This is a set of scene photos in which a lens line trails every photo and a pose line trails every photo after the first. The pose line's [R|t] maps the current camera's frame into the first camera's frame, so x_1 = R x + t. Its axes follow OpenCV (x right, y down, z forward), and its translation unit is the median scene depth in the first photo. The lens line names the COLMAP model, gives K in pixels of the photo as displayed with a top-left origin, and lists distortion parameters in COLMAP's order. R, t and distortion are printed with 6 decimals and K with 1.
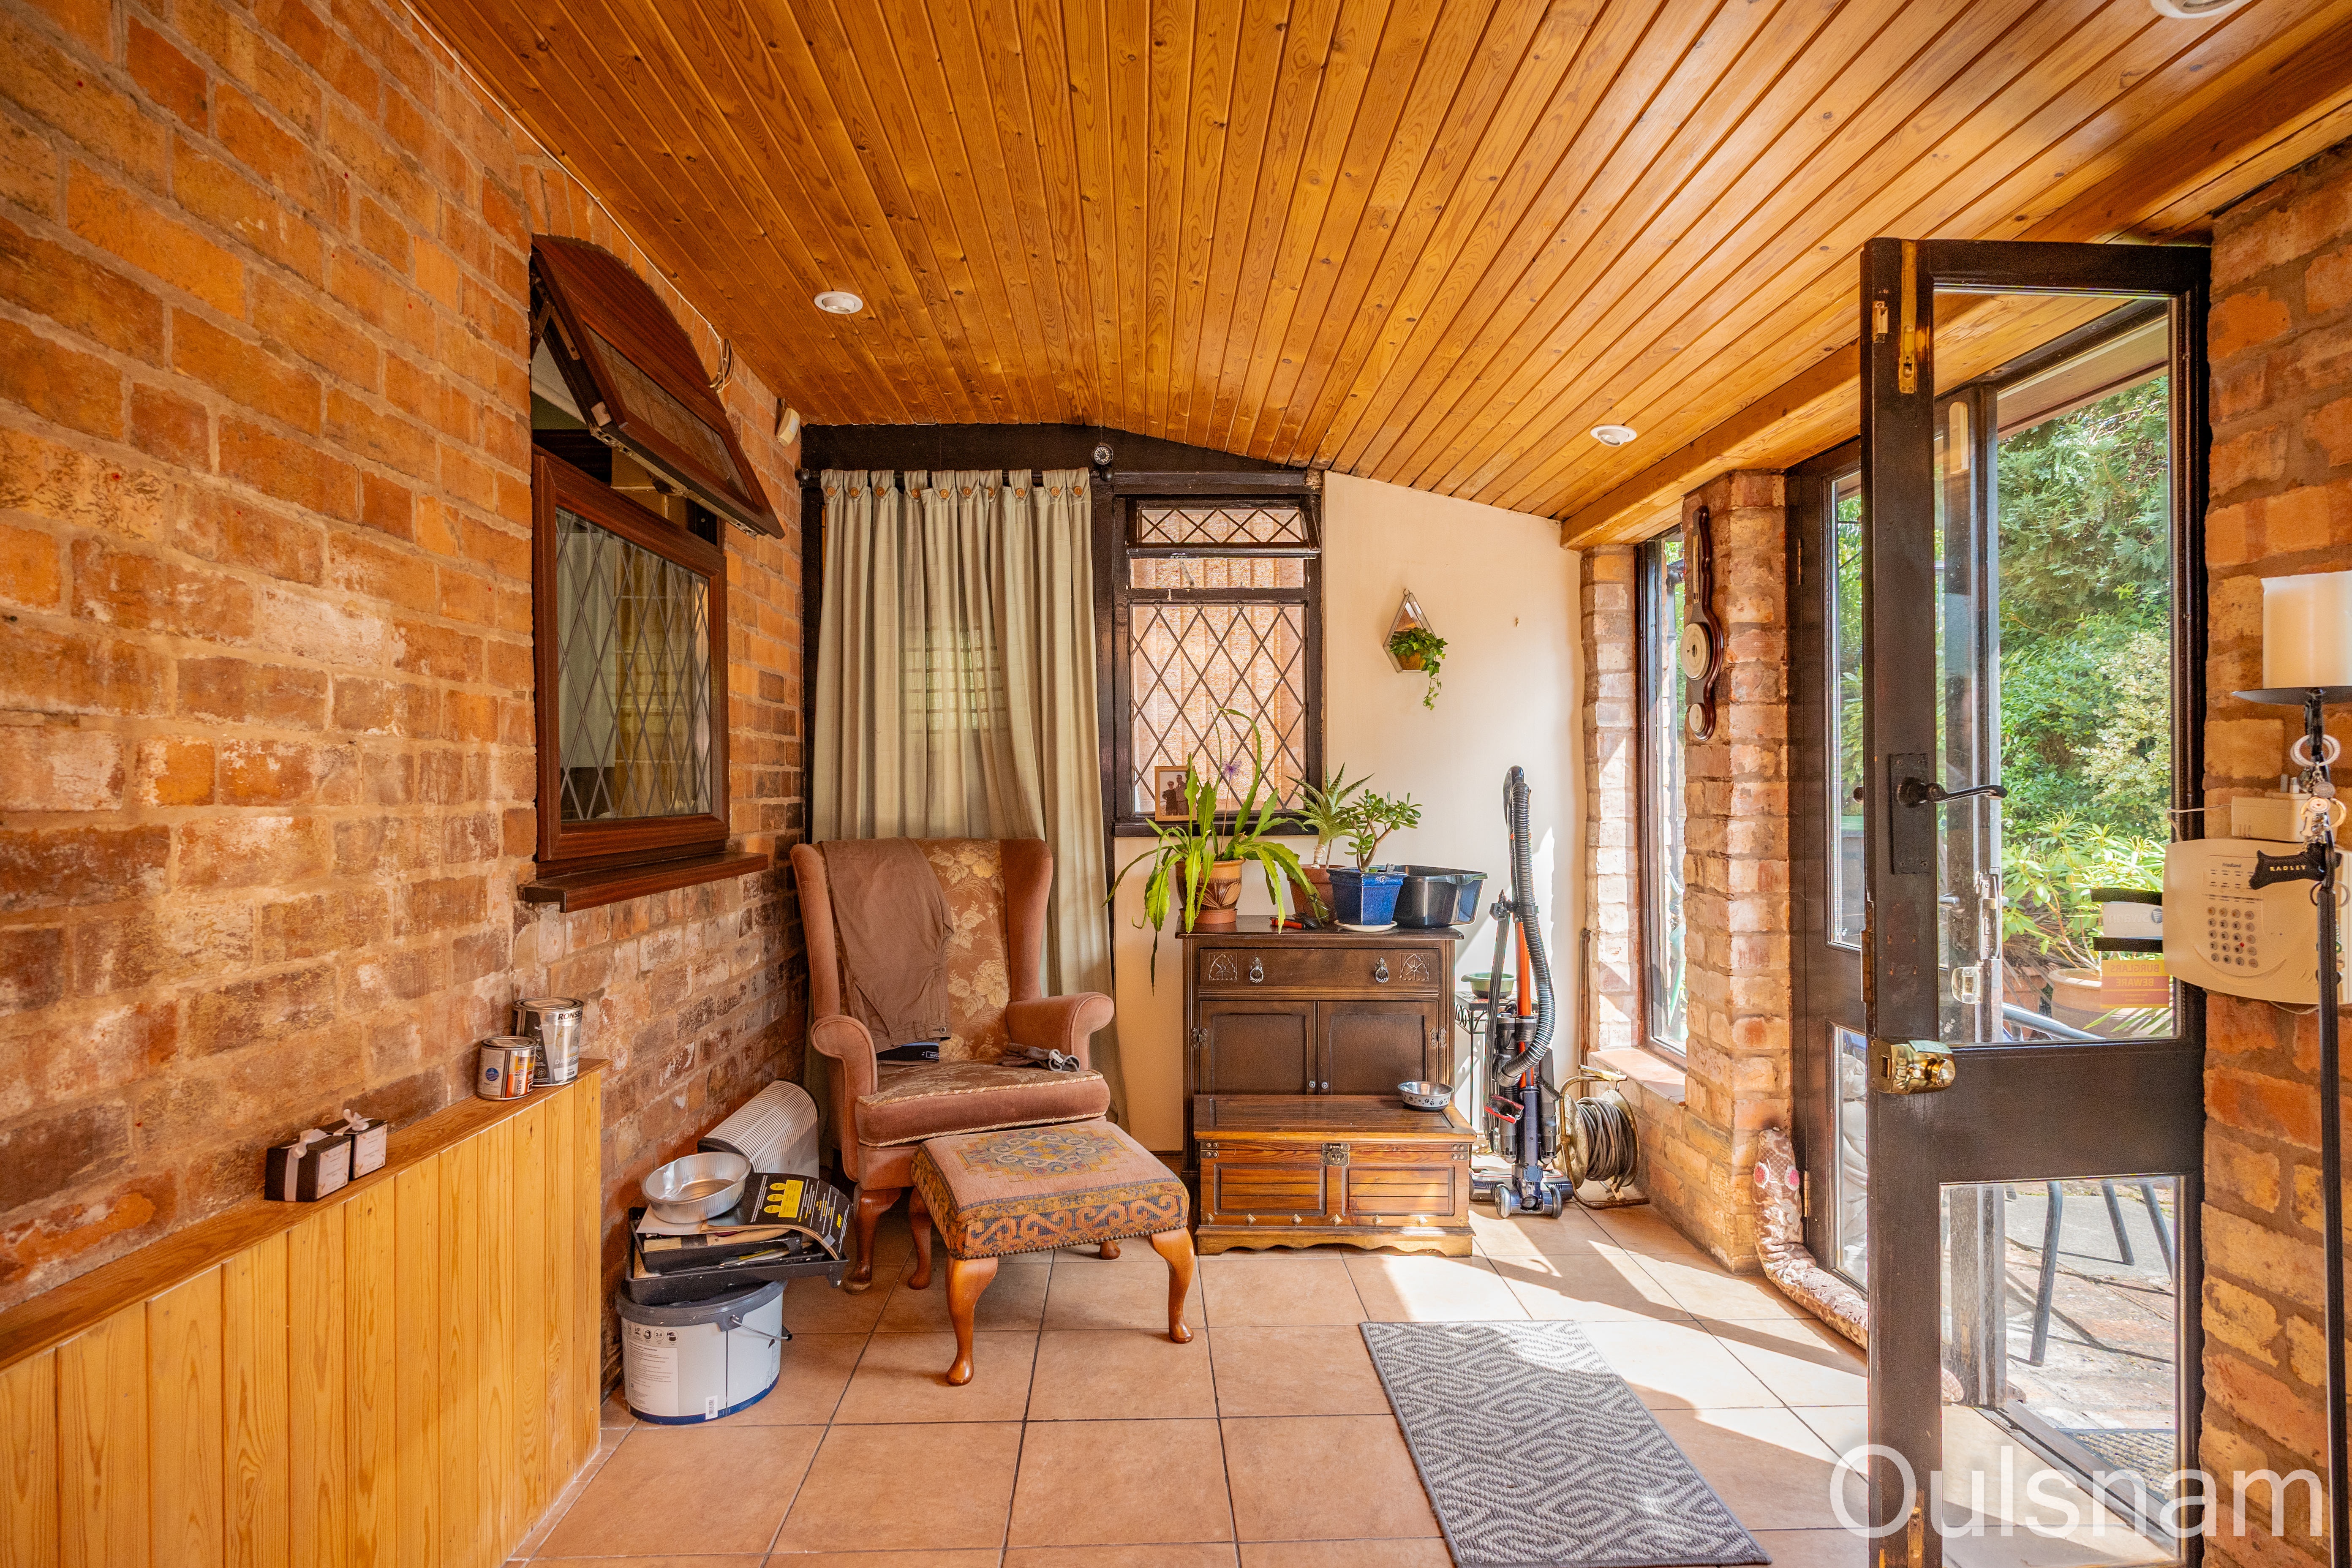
lens RADIAL K [[1177.9, 0, 1179.3], [0, 1177.9, 772.1], [0, 0, 1]] dist [0.000451, 0.000217]
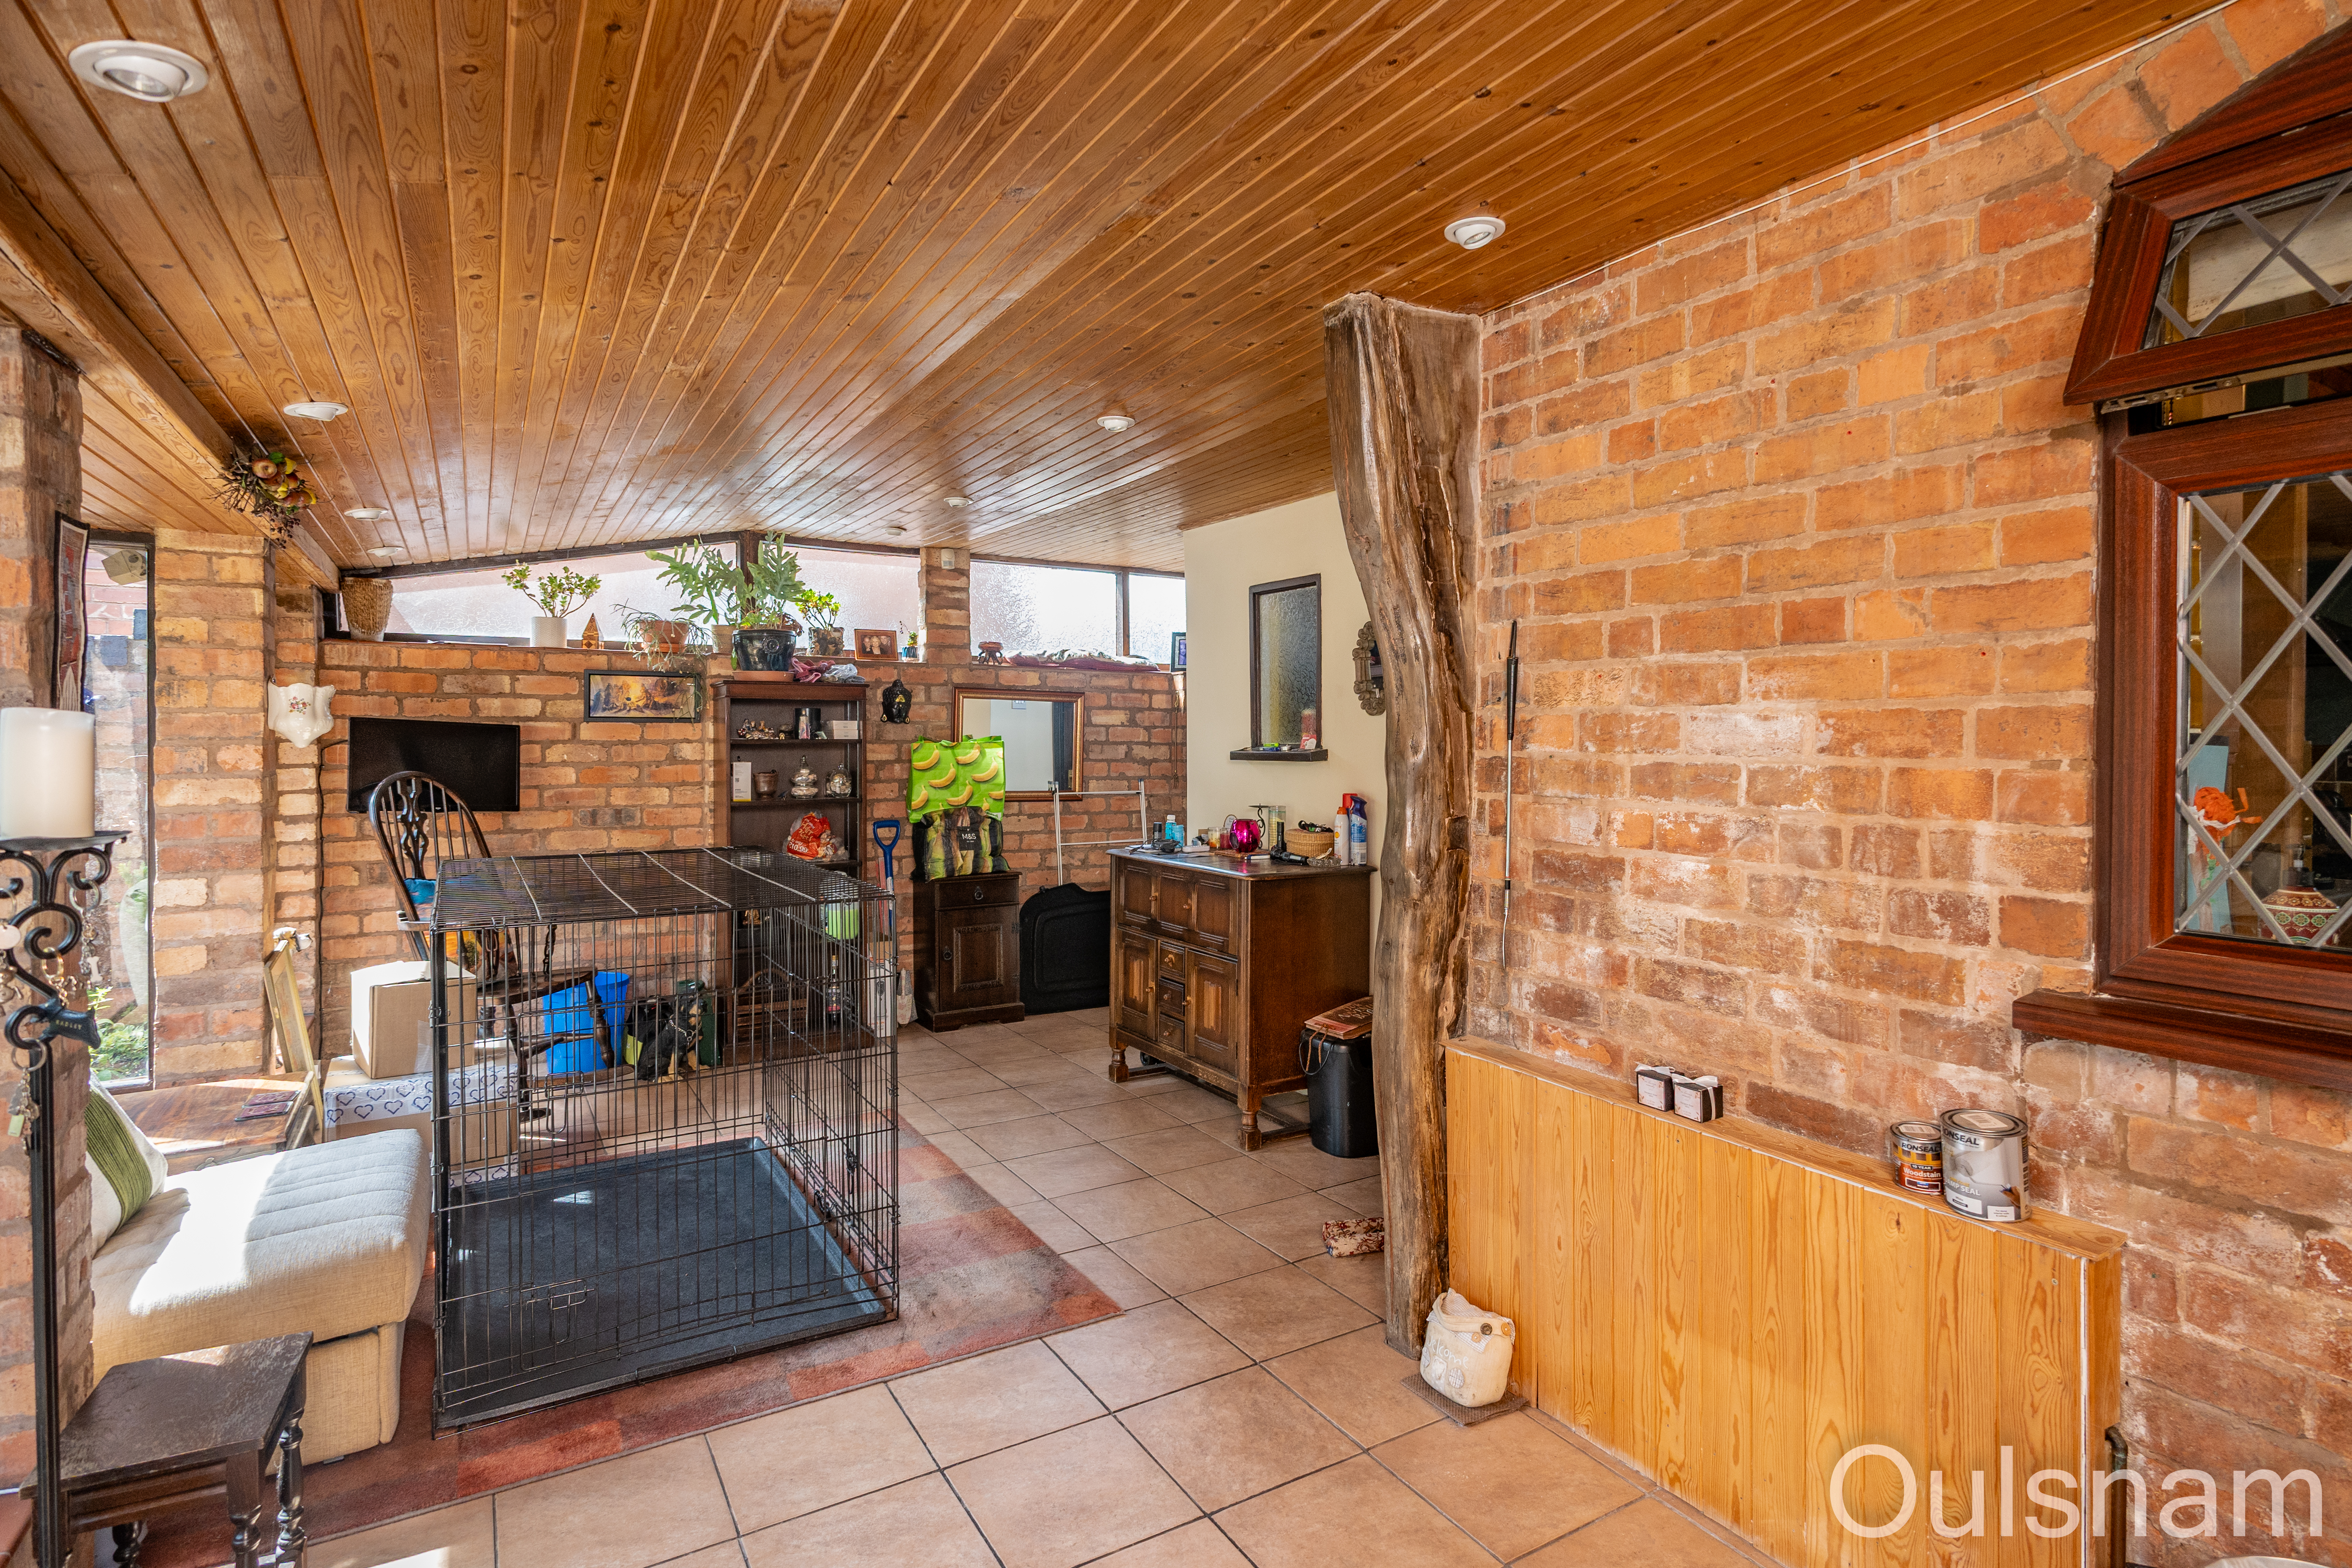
lens RADIAL K [[1177.9, 0, 1179.3], [0, 1177.9, 772.1], [0, 0, 1]] dist [0.000451, 0.000217]
pose [[-0.877896, 0.009601, -0.478755, 0.535884], [0.002367, 0.999874, 0.015710, -0.102617], [0.478845, 0.012658, -0.877808, 1.971155]]
